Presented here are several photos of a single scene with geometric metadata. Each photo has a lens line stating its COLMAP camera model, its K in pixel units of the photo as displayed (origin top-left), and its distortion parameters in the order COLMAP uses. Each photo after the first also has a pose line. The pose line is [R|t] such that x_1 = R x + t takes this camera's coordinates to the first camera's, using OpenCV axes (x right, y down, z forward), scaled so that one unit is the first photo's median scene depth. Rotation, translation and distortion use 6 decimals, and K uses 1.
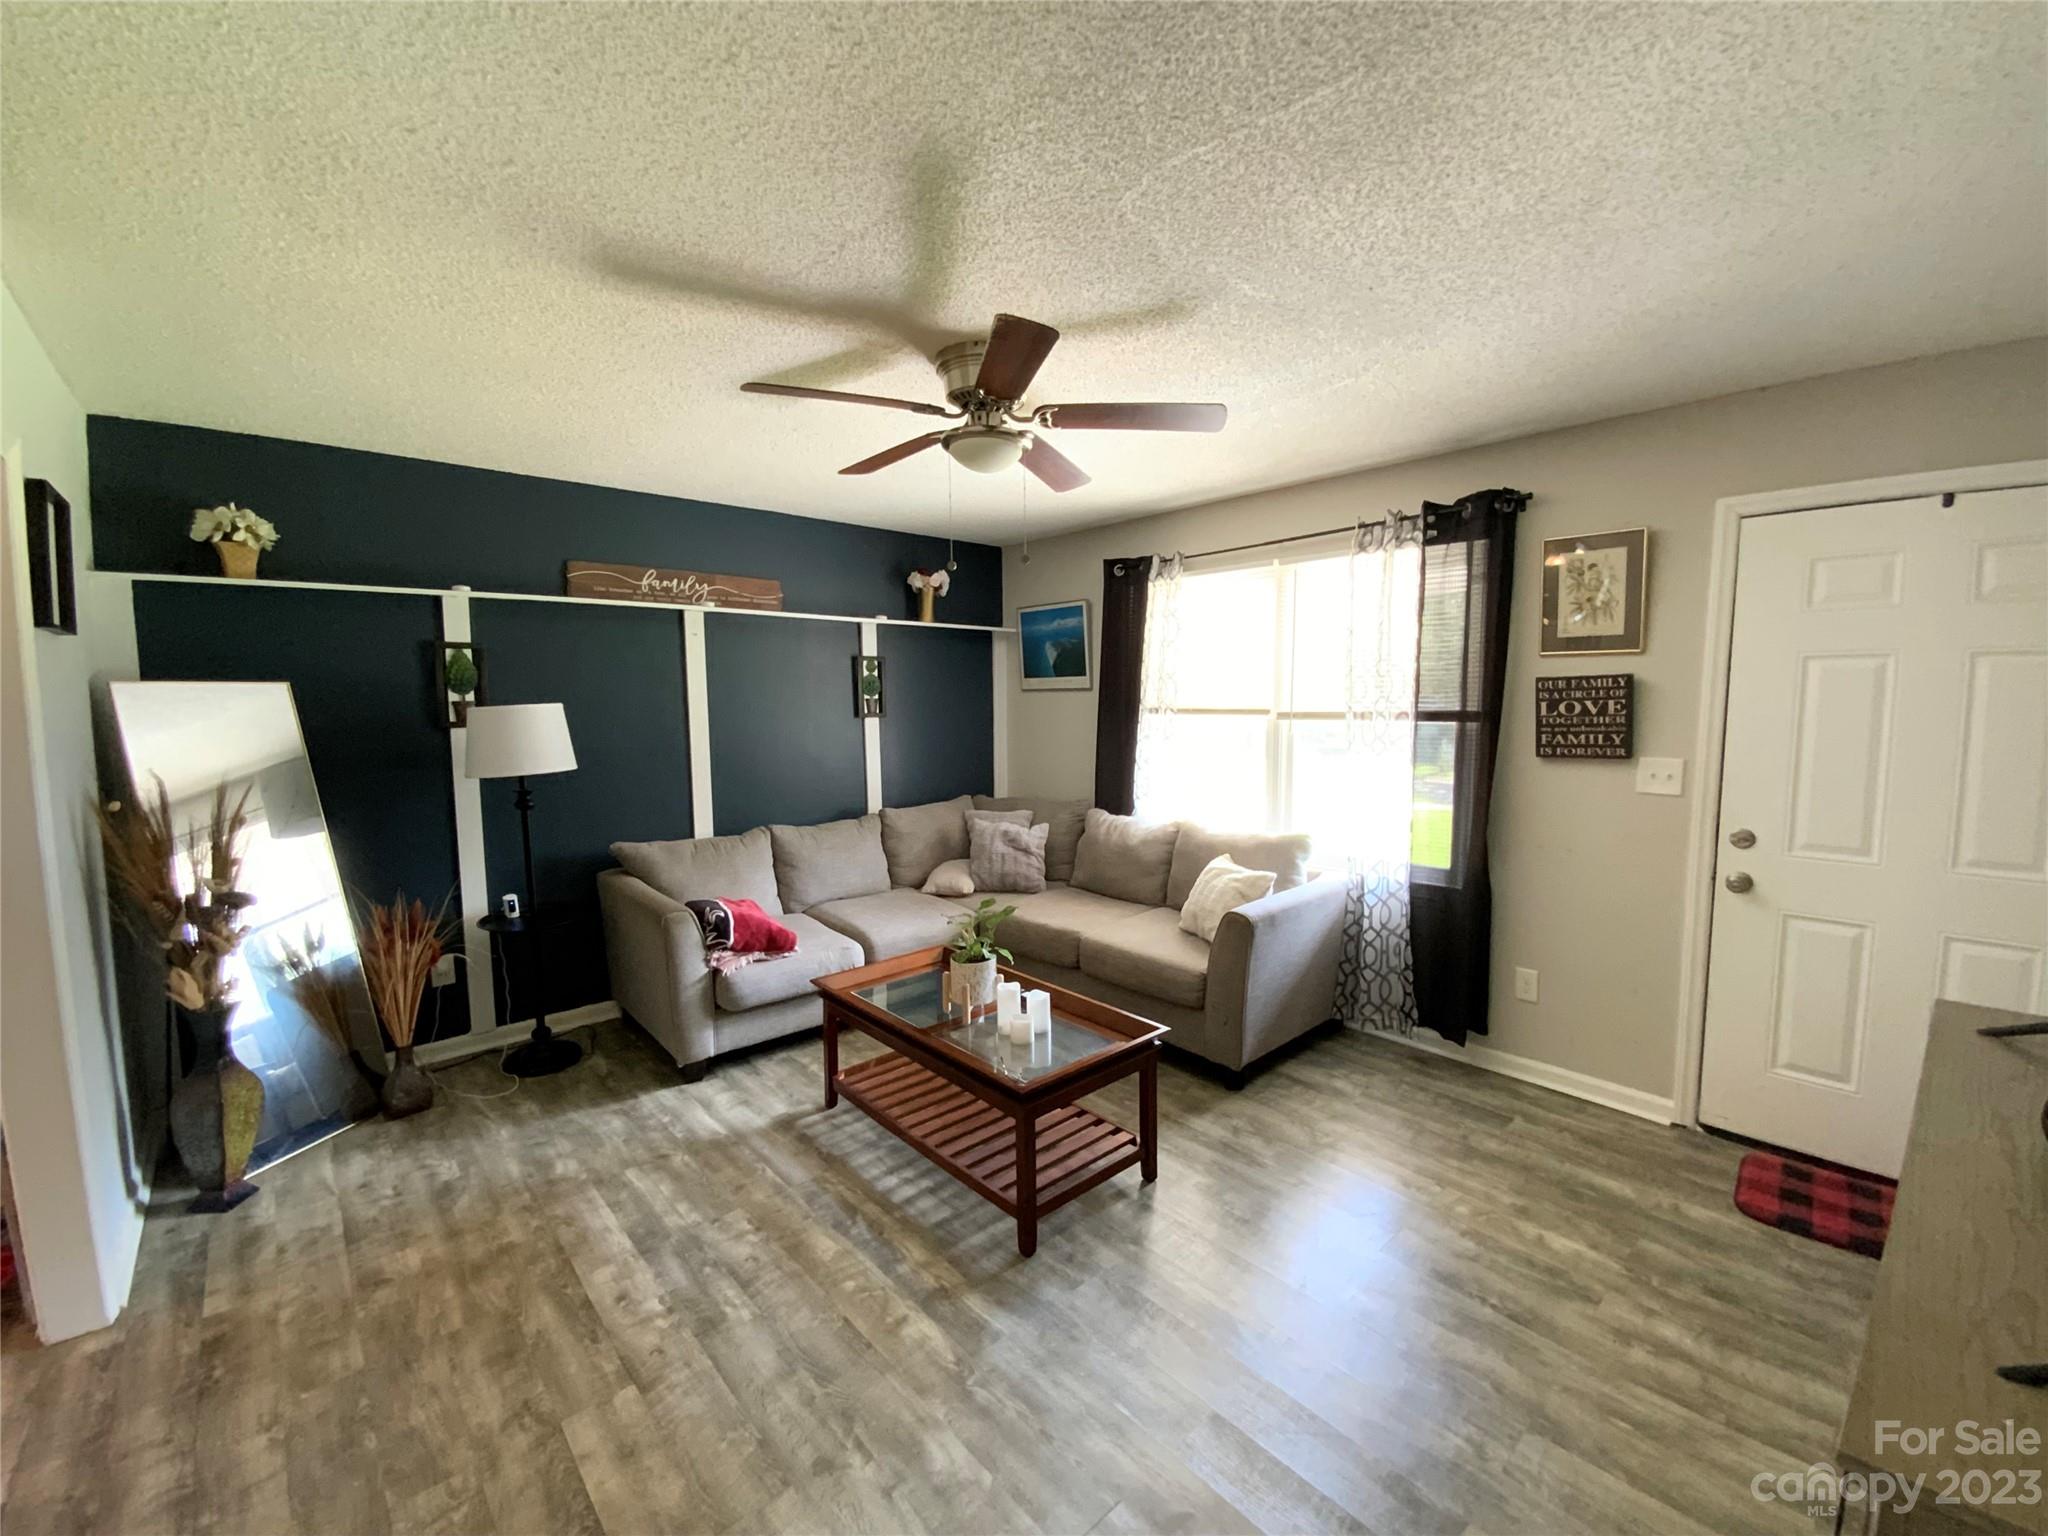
lens RADIAL K [[836.8, 0, 1033.2], [0, 836.8, 773.6], [0, 0, 1]] dist [0.052354, -0.030819]
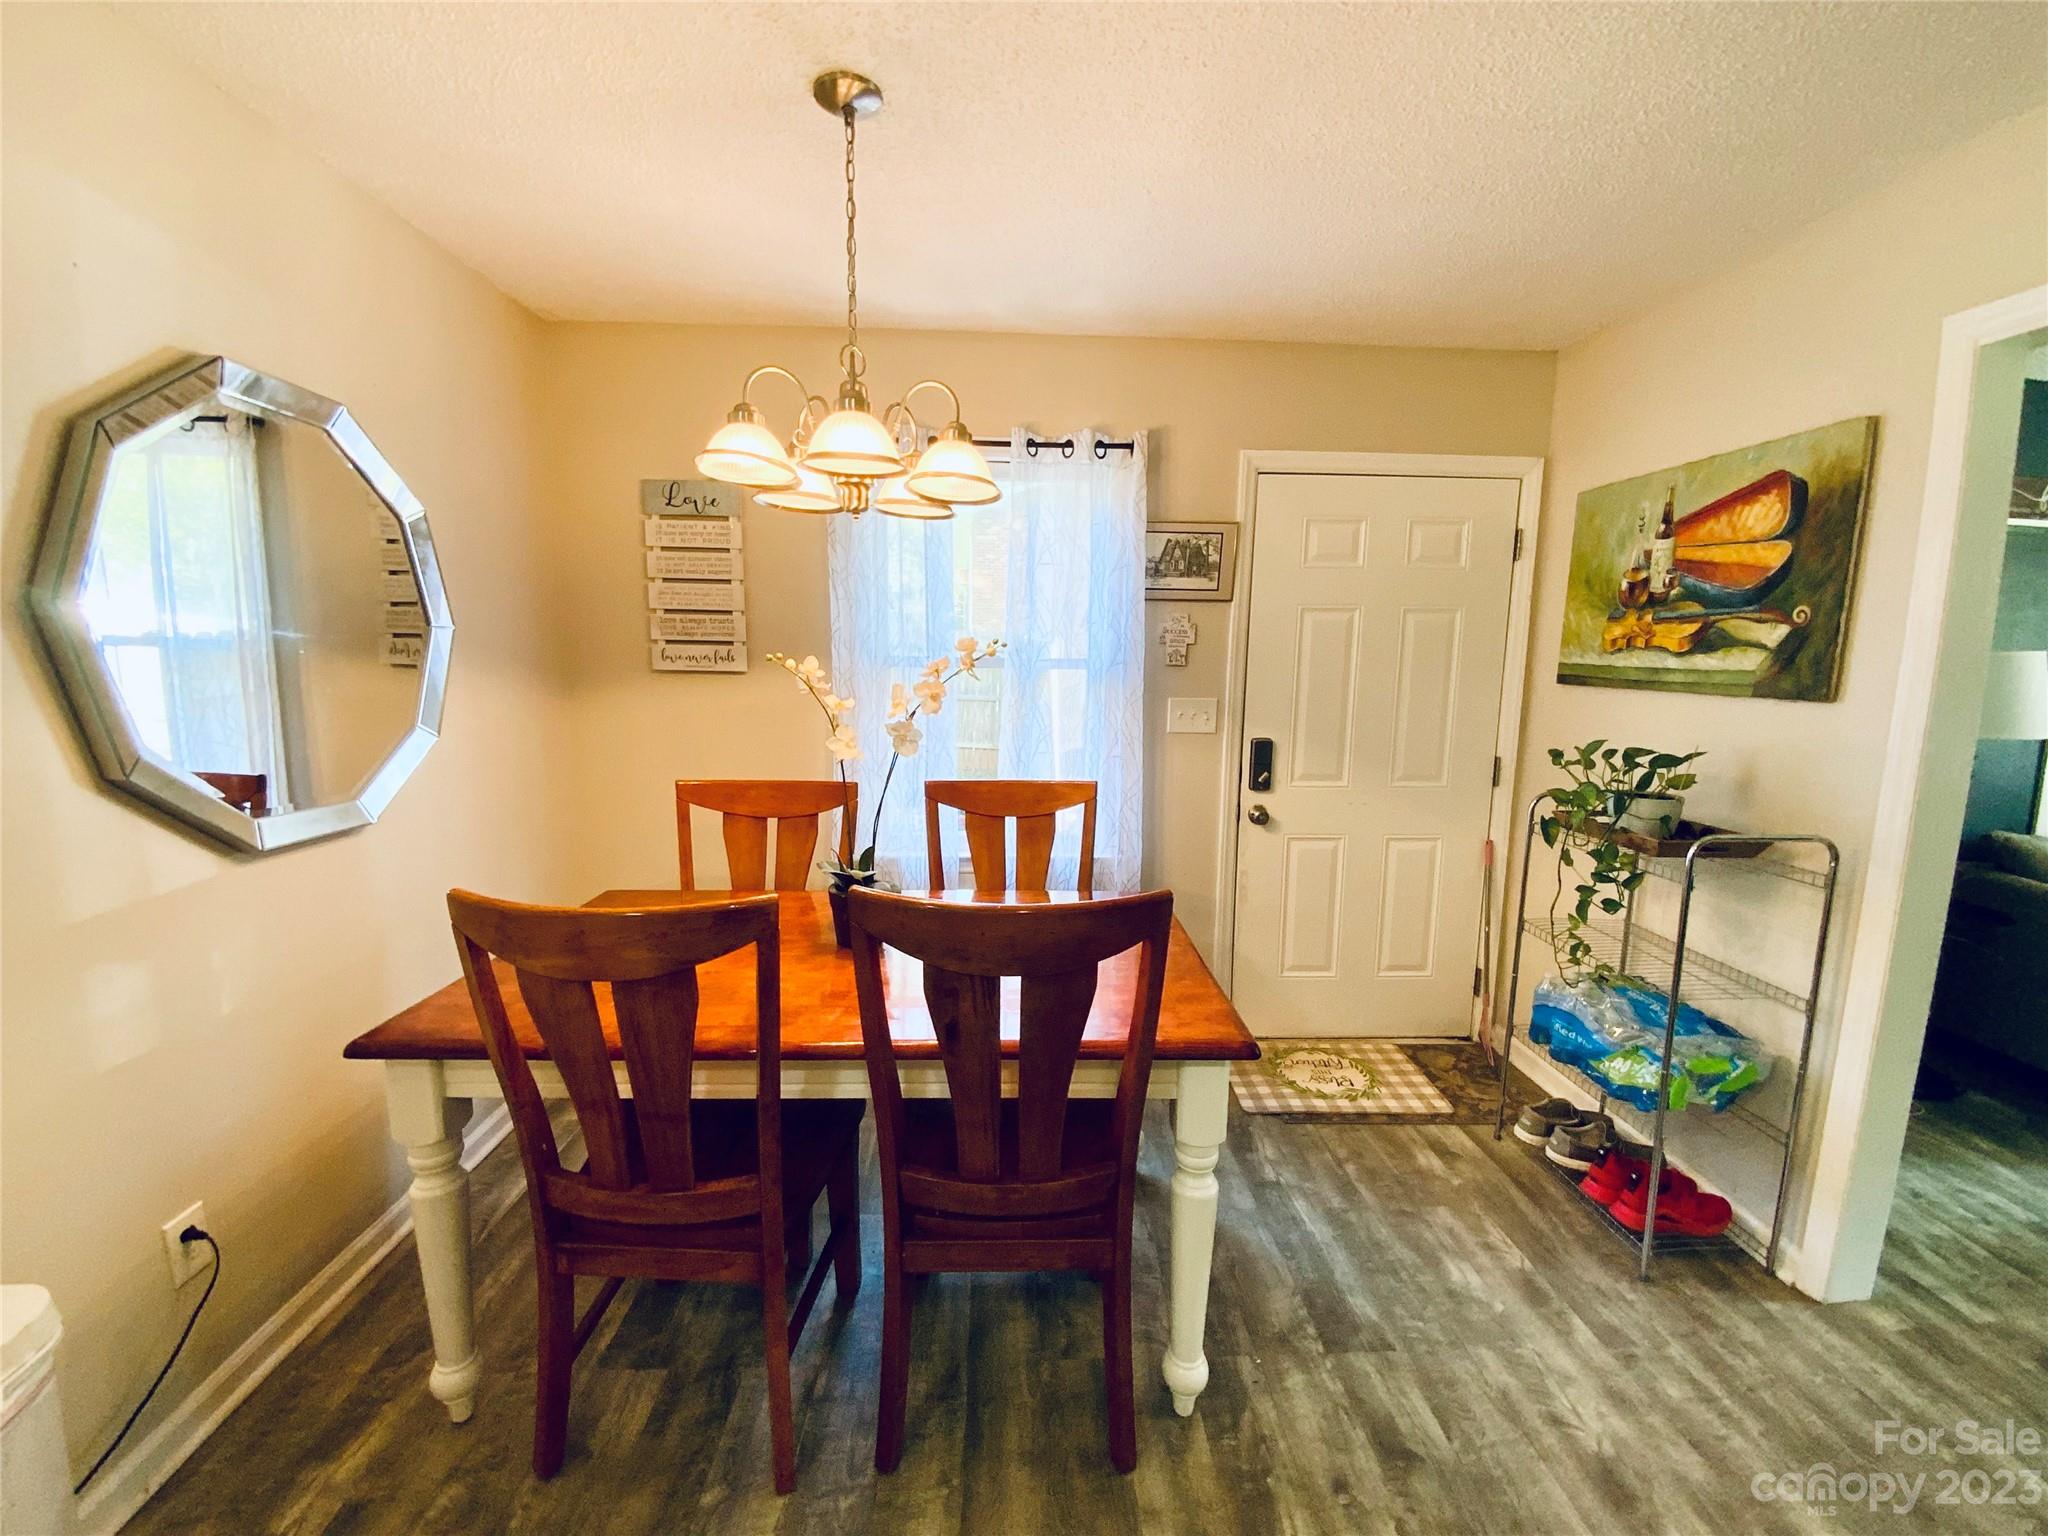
lens RADIAL K [[836.8, 0, 1033.2], [0, 836.8, 773.6], [0, 0, 1]] dist [0.052354, -0.030819]
pose [[0.622961, -0.105860, 0.775057, -0.150844], [0.053717, 0.994251, 0.092622, -0.033894], [-0.780406, -0.016066, 0.625067, 0.451988]]
